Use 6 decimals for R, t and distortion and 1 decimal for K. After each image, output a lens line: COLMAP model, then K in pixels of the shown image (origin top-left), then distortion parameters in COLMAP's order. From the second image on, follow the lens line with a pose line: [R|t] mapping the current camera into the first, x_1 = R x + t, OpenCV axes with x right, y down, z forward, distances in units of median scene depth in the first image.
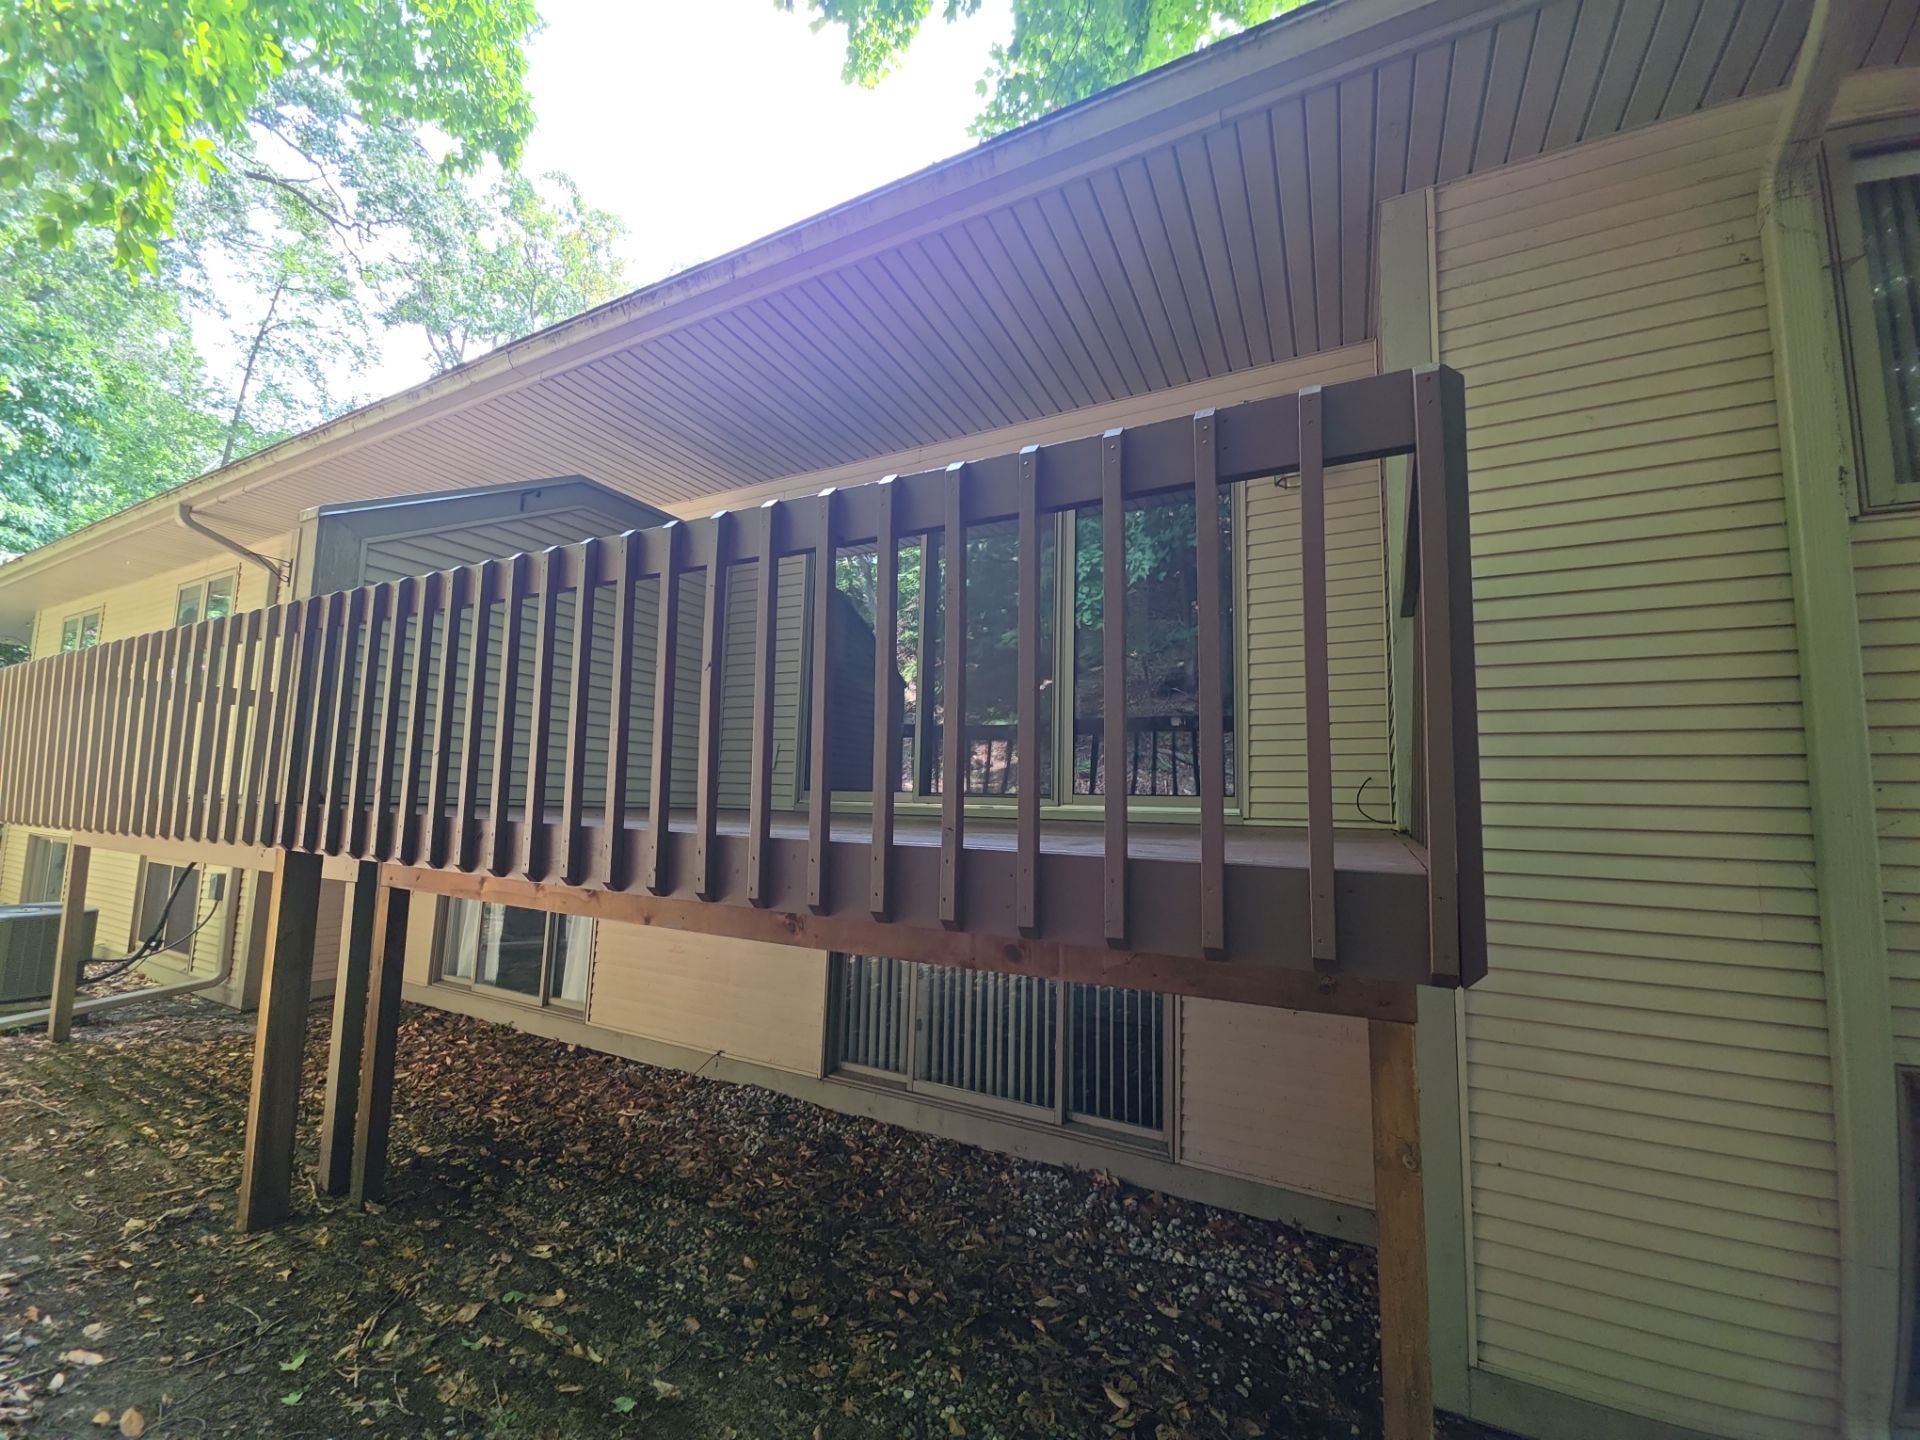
lens RADIAL K [[767.2, 0, 953.9], [0, 767.2, 733.4], [0, 0, 1]] dist [0.011796, -0.007550]
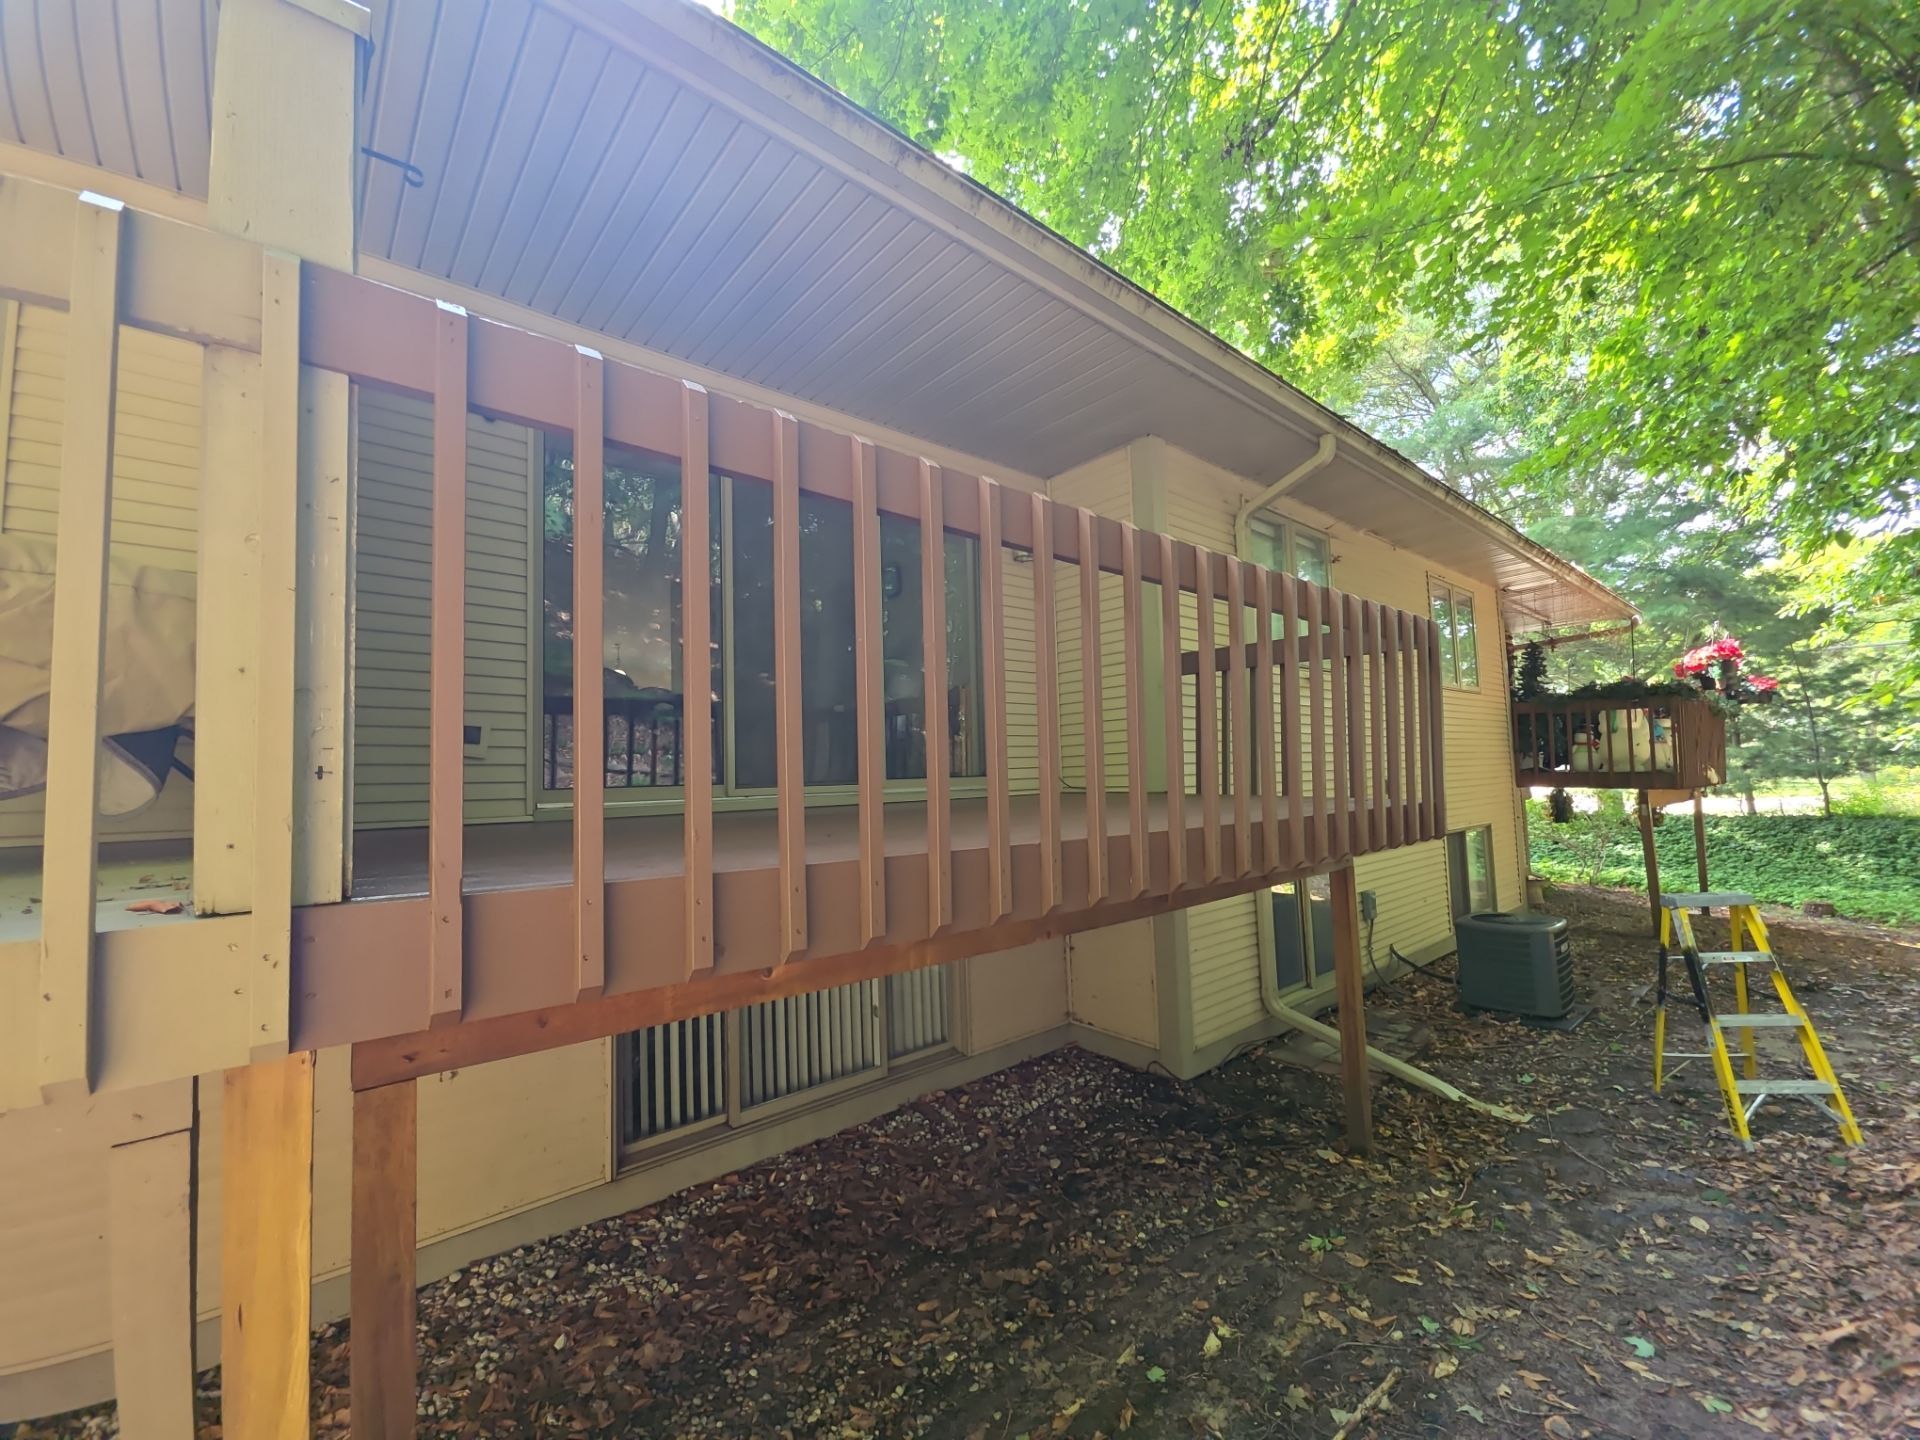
lens RADIAL K [[767.2, 0, 953.9], [0, 767.2, 733.4], [0, 0, 1]] dist [0.011796, -0.007550]
pose [[0.361617, 0.019719, 0.932118, -0.844384], [-0.054988, 0.998487, 0.000209, 0.007157], [-0.930704, -0.051331, 0.362154, 0.511736]]
